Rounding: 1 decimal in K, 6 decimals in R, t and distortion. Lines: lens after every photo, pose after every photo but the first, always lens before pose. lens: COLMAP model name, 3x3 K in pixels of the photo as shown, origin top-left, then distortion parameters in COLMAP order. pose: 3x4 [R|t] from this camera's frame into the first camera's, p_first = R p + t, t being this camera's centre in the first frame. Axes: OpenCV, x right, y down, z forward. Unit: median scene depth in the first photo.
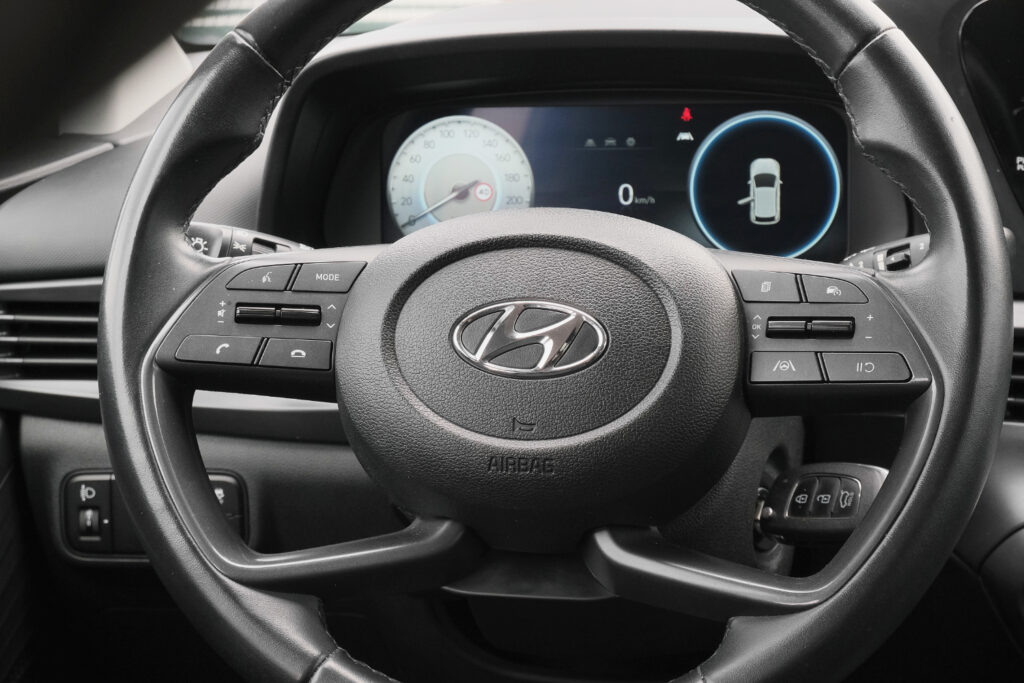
lens RADIAL K [[2018.5, 0, 511.0], [0, 2018.5, 297.6], [0, 0, 1]] dist [-0.119240, -0.098092]
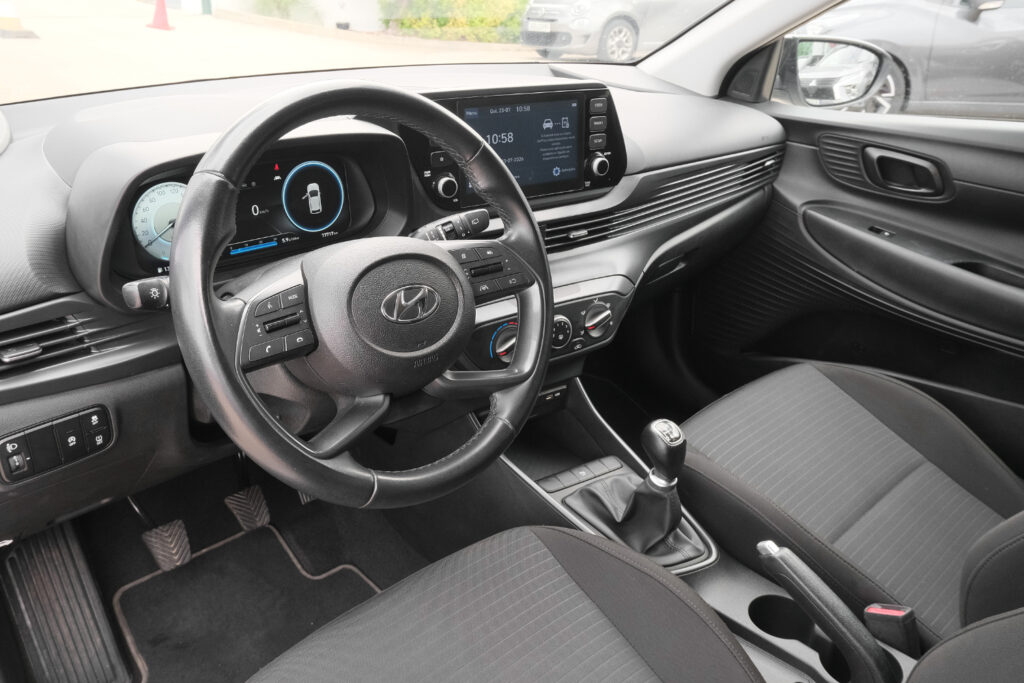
lens RADIAL K [[834.1, 0, 512.0], [0, 834.1, 341.5], [0, 0, 1]] dist [-0.003748, -0.000418]
pose [[0.592351, -0.289941, 0.751701, -0.596786], [0.098395, 0.952052, 0.289683, -0.185586], [-0.799649, -0.097631, 0.592477, 0.363796]]
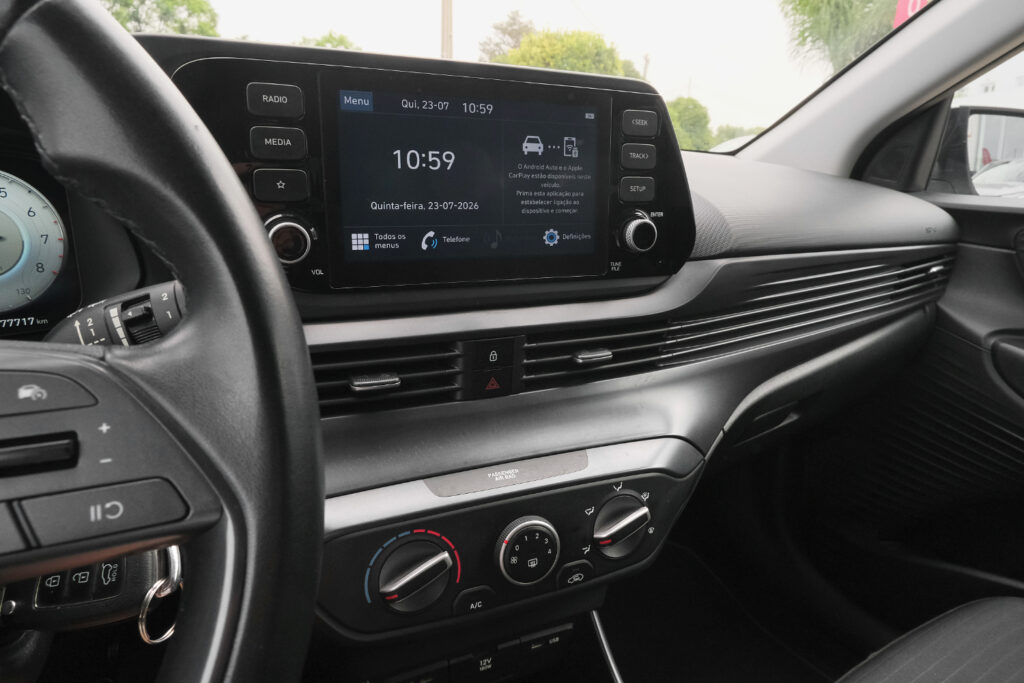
lens RADIAL K [[645.4, 0, 516.6], [0, 645.4, 333.7], [0, 0, 1]] dist [-0.008421, 0.003797]
pose [[0.743494, -0.129926, 0.656000, 0.140772], [0.071348, 0.990758, 0.115363, -0.033859], [-0.664926, -0.038967, 0.745892, 0.733941]]
